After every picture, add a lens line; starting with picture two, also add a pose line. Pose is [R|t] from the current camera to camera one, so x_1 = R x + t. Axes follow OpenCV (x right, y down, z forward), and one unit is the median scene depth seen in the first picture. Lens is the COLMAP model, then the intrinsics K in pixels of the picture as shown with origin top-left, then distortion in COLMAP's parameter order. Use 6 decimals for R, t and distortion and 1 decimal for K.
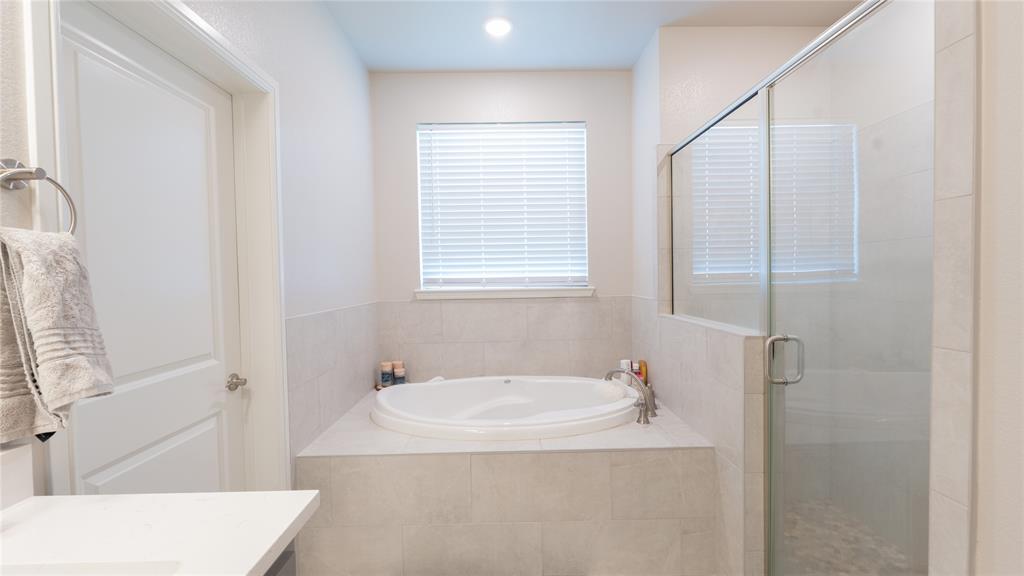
lens RADIAL K [[457.8, 0, 511.9], [0, 457.8, 287.8], [0, 0, 1]] dist [-0.023301, -0.000297]
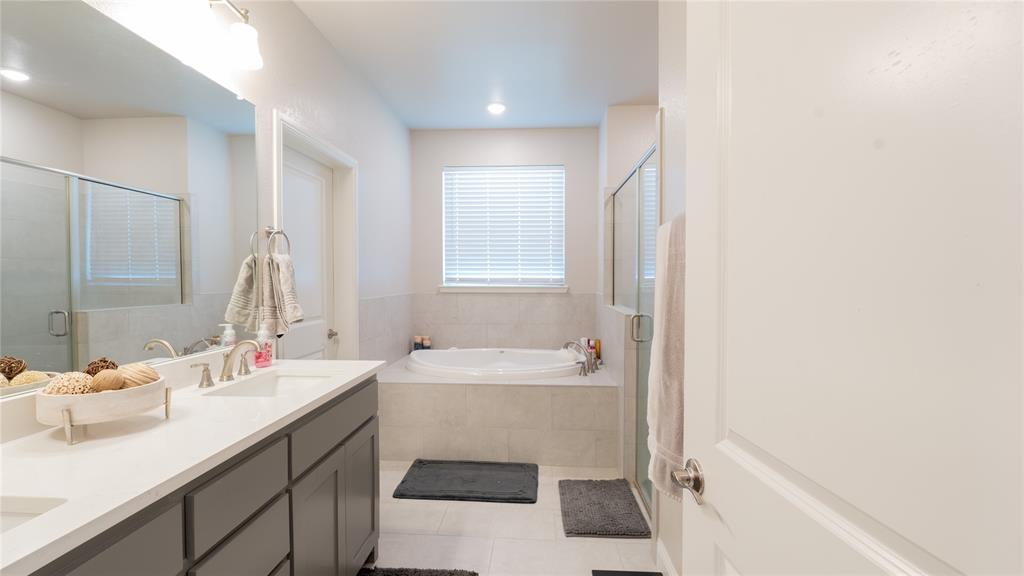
lens RADIAL K [[457.8, 0, 512.0], [0, 457.8, 288.8], [0, 0, 1]] dist [-0.023301, -0.000297]
pose [[0.996937, 0.020328, -0.075524, 0.122053], [-0.020413, 0.999792, -0.000342, 0.010775], [0.075501, 0.001882, 0.997144, -0.397686]]
